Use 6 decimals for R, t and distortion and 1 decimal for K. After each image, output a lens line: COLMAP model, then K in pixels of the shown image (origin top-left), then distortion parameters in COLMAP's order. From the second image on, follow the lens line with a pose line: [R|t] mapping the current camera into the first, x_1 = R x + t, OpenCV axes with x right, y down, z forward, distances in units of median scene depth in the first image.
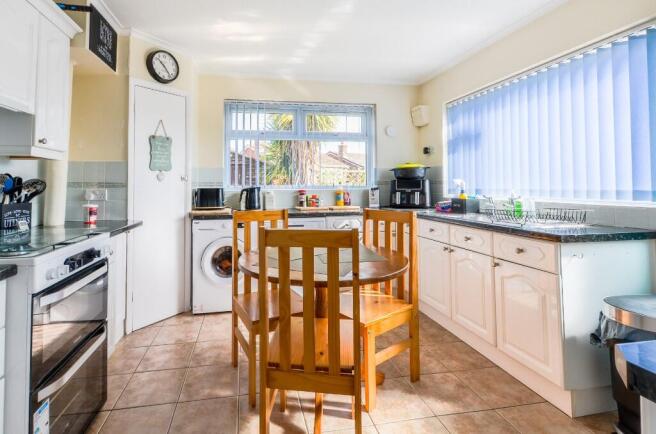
lens RADIAL K [[328.0, 0, 327.4], [0, 328.0, 174.5], [0, 0, 1]] dist [-0.001441, -0.000578]
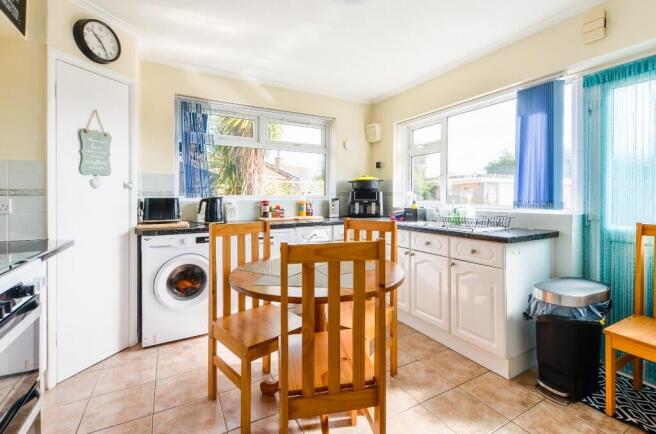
lens RADIAL K [[295.4, 0, 328.6], [0, 295.4, 196.5], [0, 0, 1]] dist [0.000521, -0.000919]
pose [[0.937231, 0.008509, 0.348606, -0.233922], [-0.020207, 0.999348, 0.029934, 0.007240], [-0.348124, -0.035100, 0.936791, 0.141415]]
